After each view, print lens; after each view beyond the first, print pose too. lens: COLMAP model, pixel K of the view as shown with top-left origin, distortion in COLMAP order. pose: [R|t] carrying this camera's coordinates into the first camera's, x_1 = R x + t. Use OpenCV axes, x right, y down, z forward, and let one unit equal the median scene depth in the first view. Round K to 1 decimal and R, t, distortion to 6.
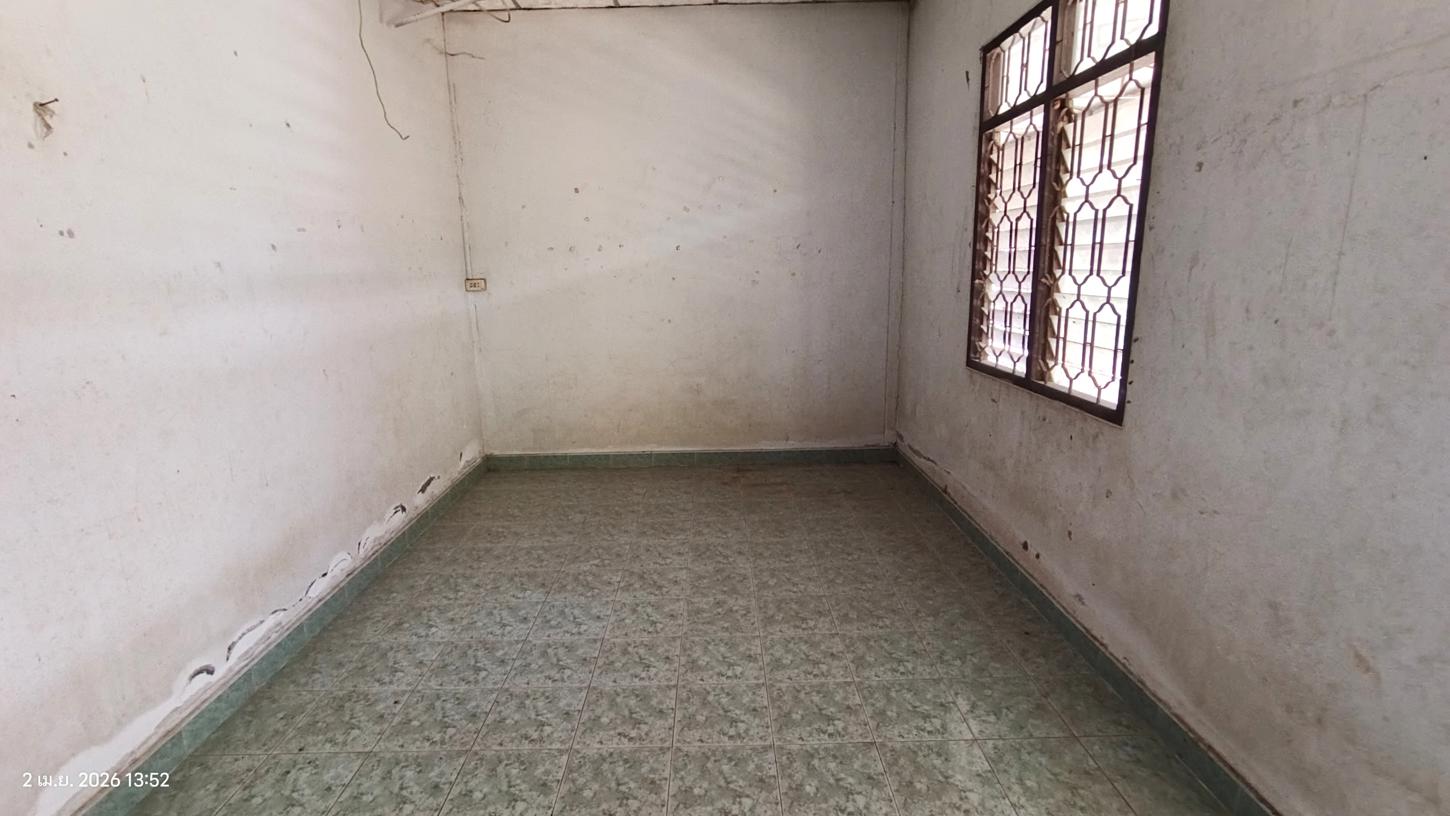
lens RADIAL K [[684.6, 0, 725.0], [0, 684.6, 408.0], [0, 0, 1]] dist [-0.000411, -0.000085]
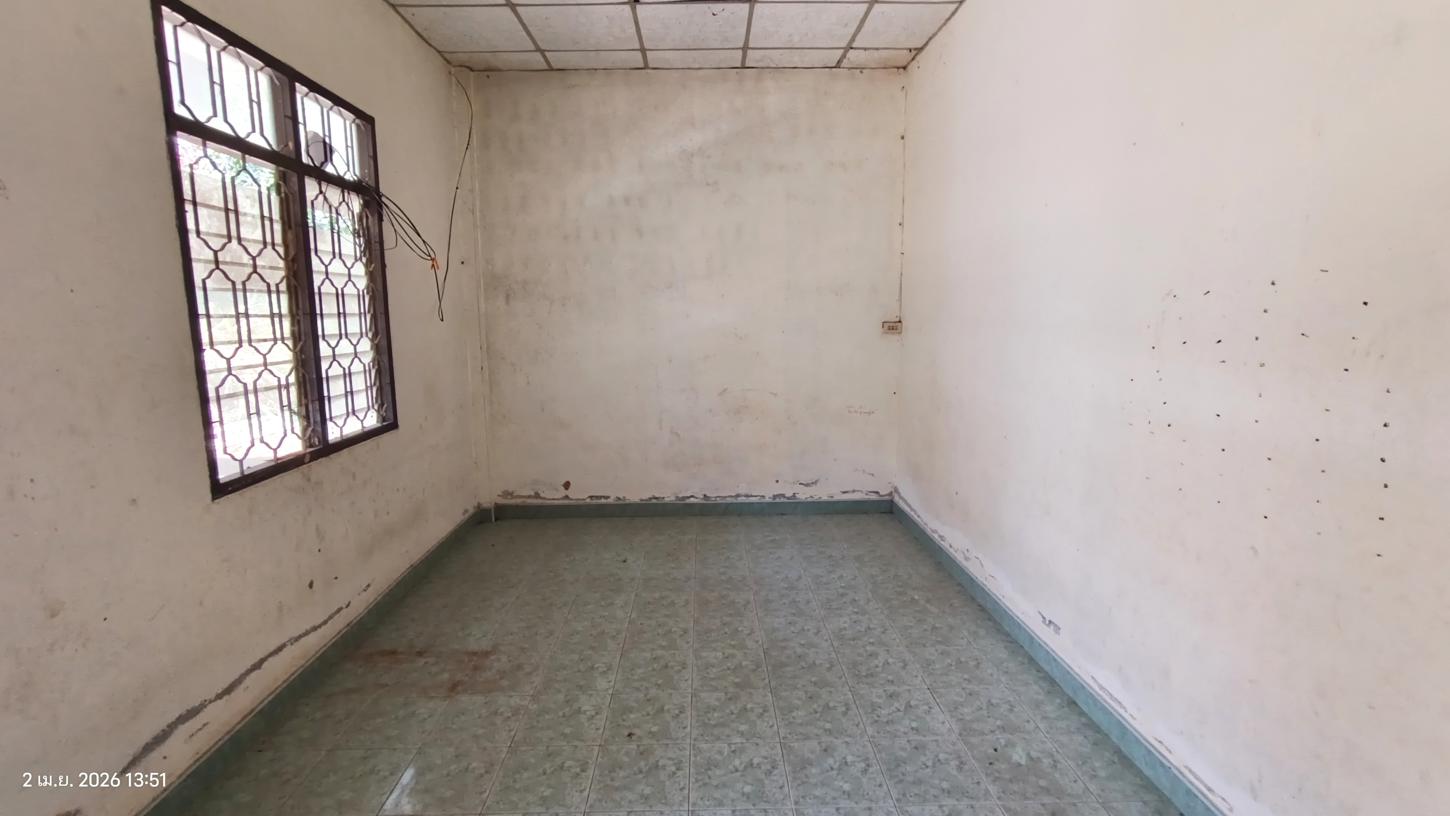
lens RADIAL K [[684.6, 0, 725.0], [0, 684.6, 408.0], [0, 0, 1]] dist [-0.000411, -0.000085]
pose [[-0.998859, 0.024310, 0.041109, -0.211024], [0.037525, 0.931945, 0.360654, -0.482578], [-0.029544, 0.361785, -0.931793, 2.118635]]
